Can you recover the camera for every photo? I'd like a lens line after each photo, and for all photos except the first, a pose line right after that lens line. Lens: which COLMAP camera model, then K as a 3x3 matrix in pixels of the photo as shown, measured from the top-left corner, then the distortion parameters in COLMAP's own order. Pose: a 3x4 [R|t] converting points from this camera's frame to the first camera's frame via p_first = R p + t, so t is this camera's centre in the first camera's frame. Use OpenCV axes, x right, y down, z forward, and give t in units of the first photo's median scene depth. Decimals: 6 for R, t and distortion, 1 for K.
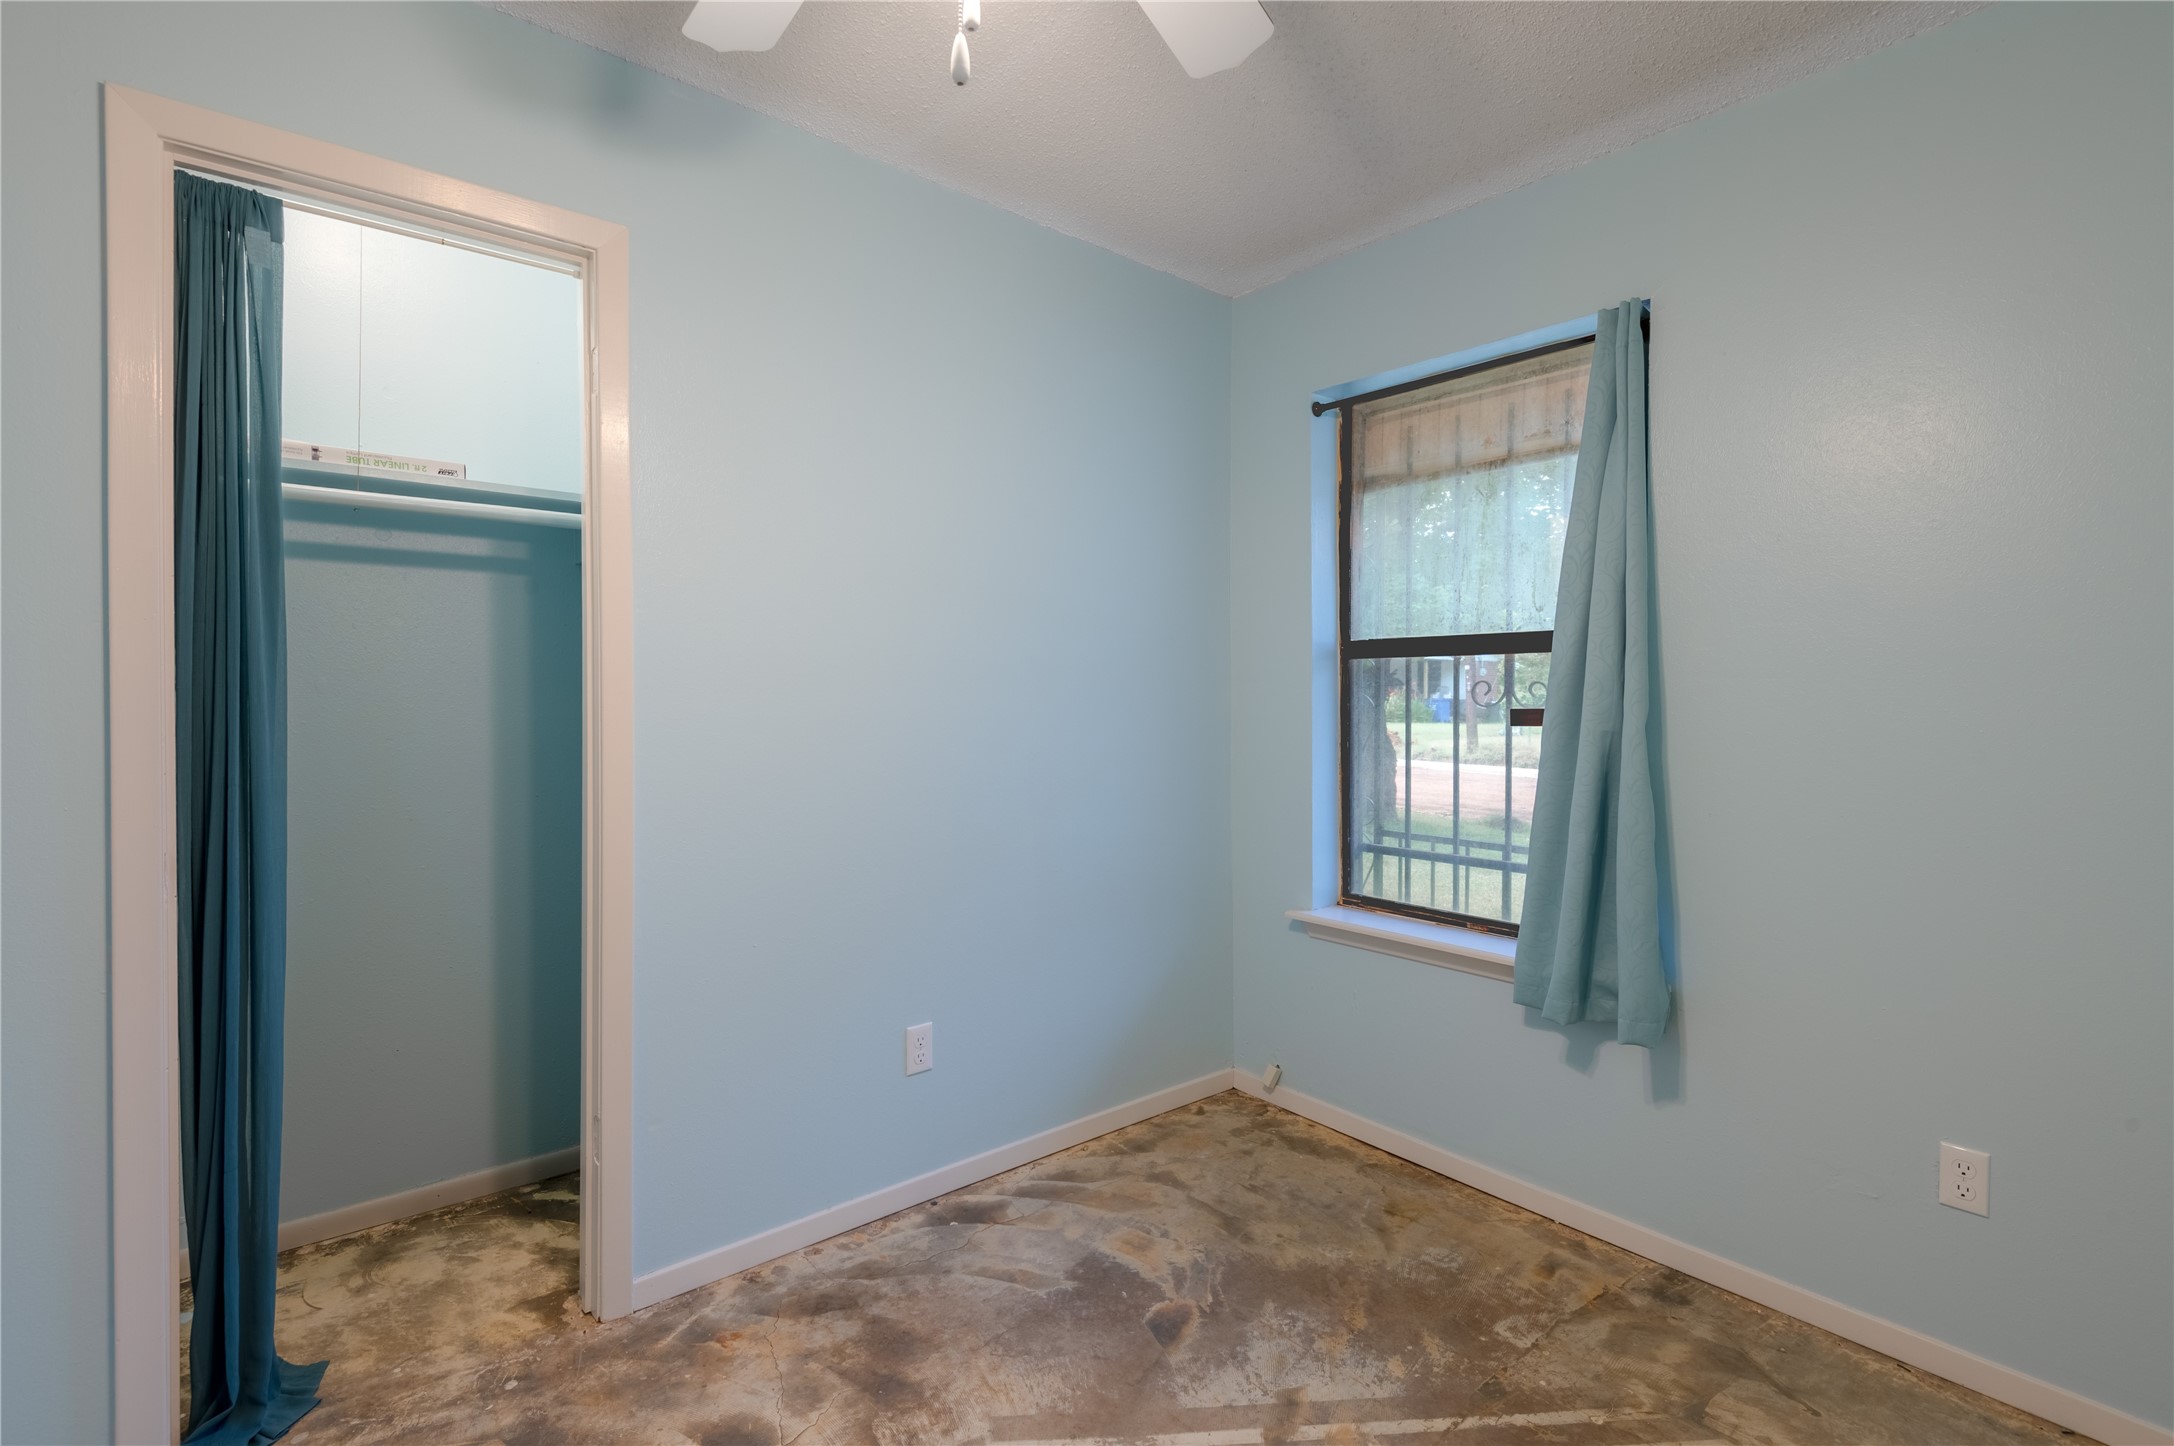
lens RADIAL K [[1004.5, 0, 1091.7], [0, 1004.5, 685.2], [0, 0, 1]] dist [0.029200, -0.017059]
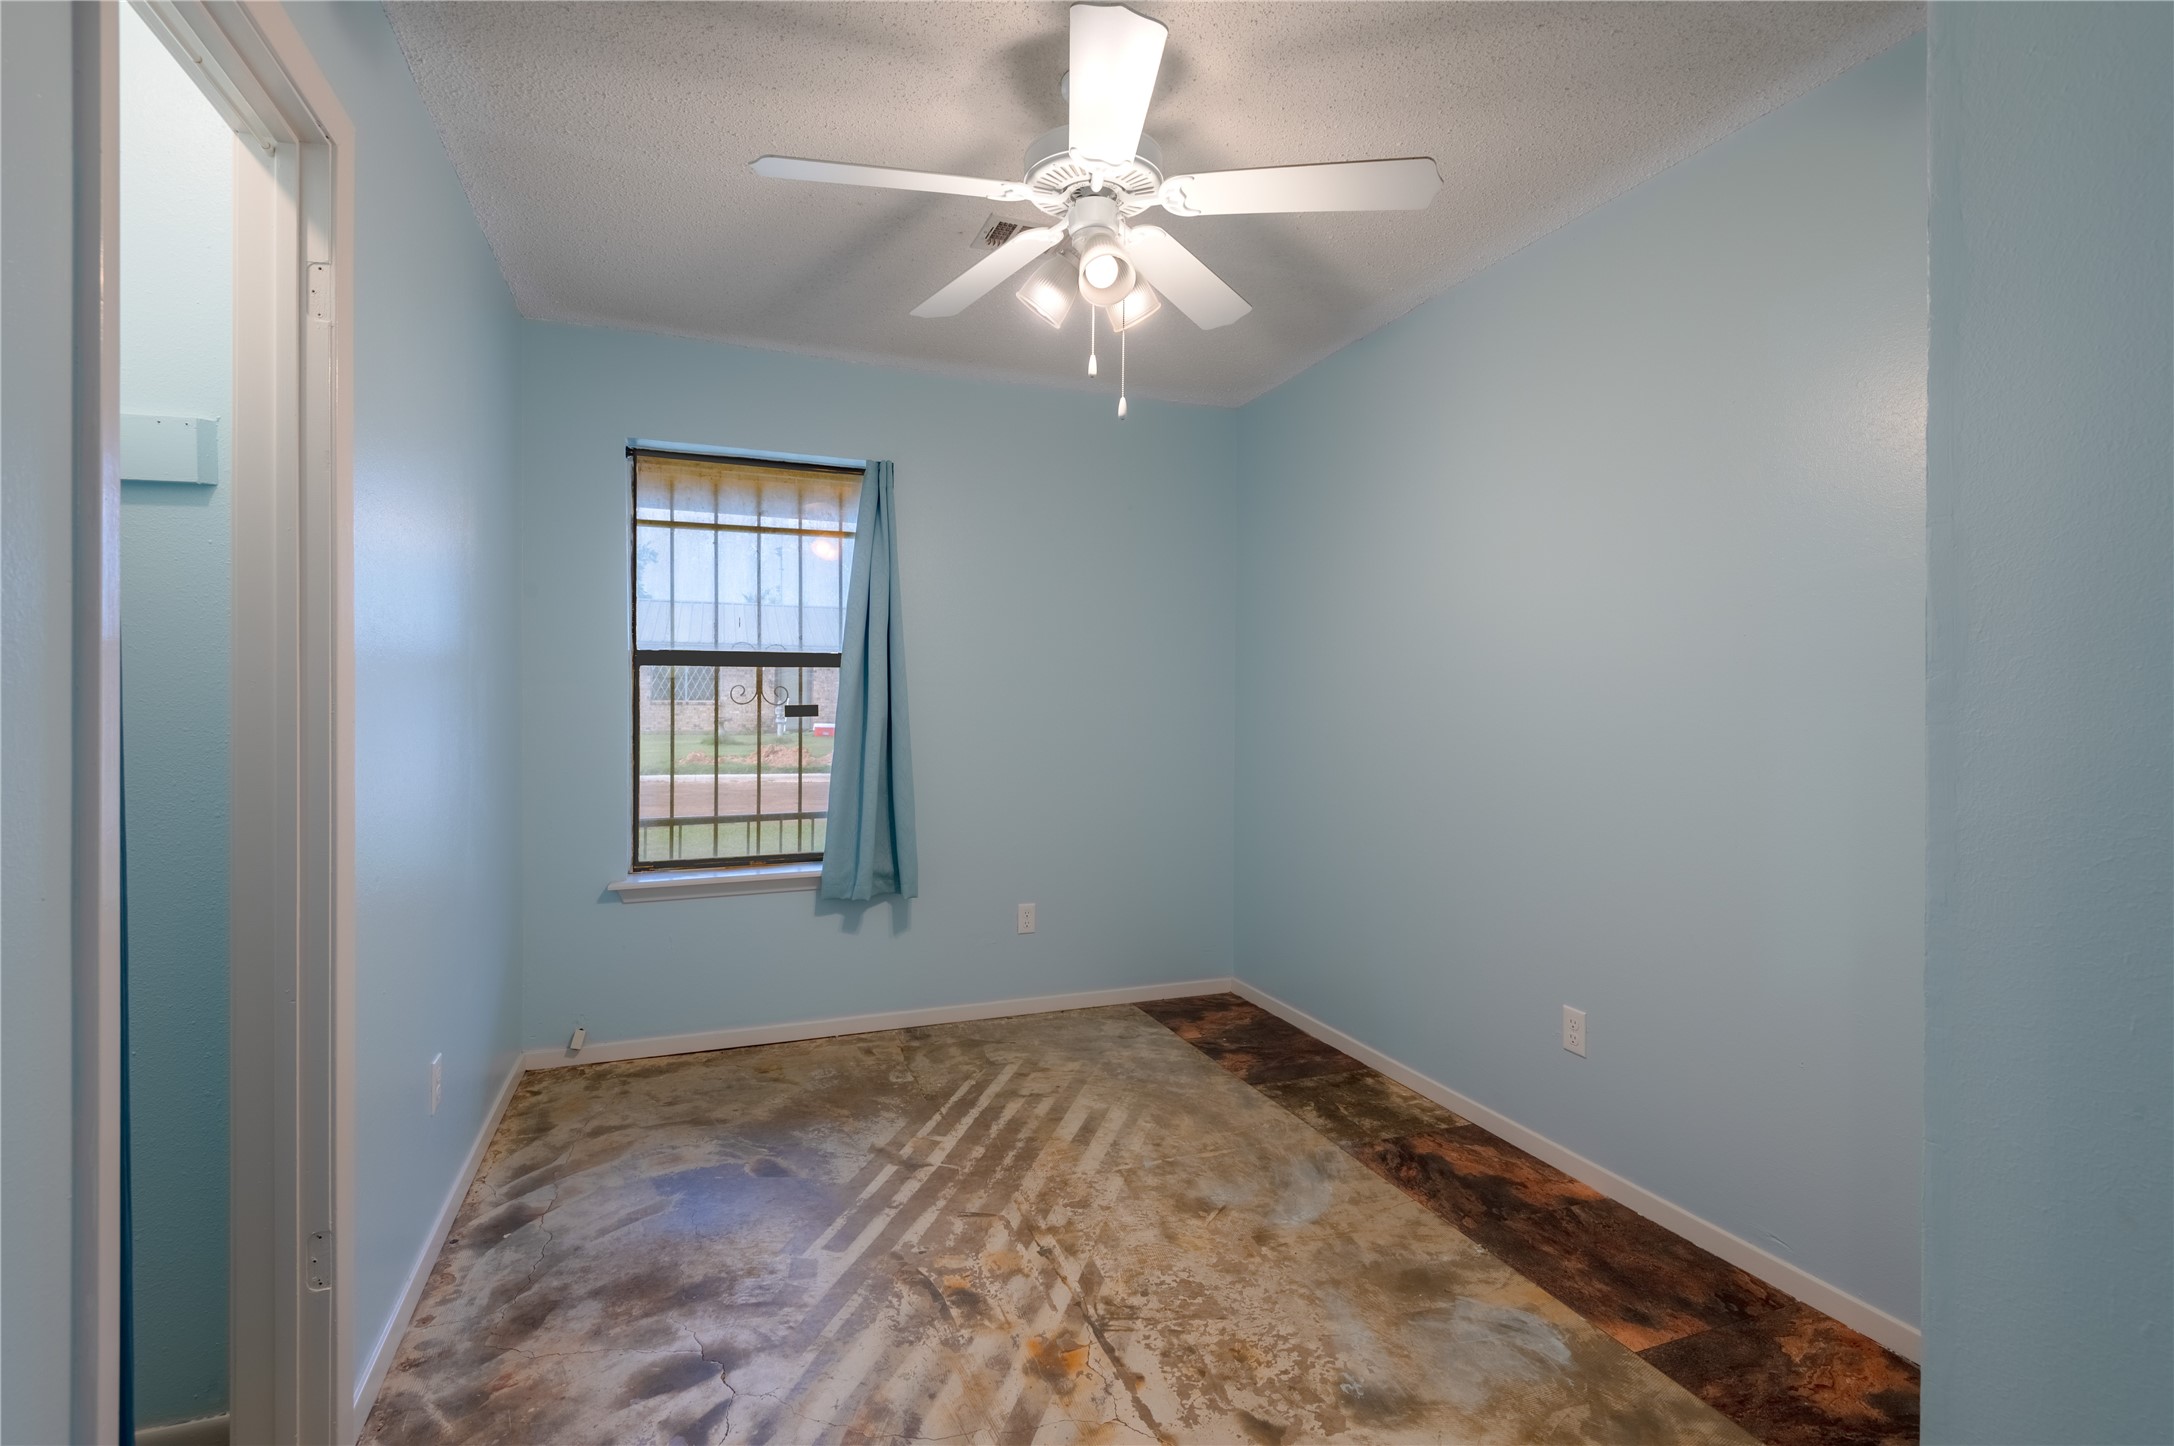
lens RADIAL K [[1004.5, 0, 1042.7], [0, 1004.5, 689.9], [0, 0, 1]] dist [0.029200, -0.017059]
pose [[0.359746, -0.002501, 0.933047, -0.988138], [-0.003086, 0.999988, 0.003870, -0.005680], [-0.933045, -0.004271, 0.359734, 0.181248]]
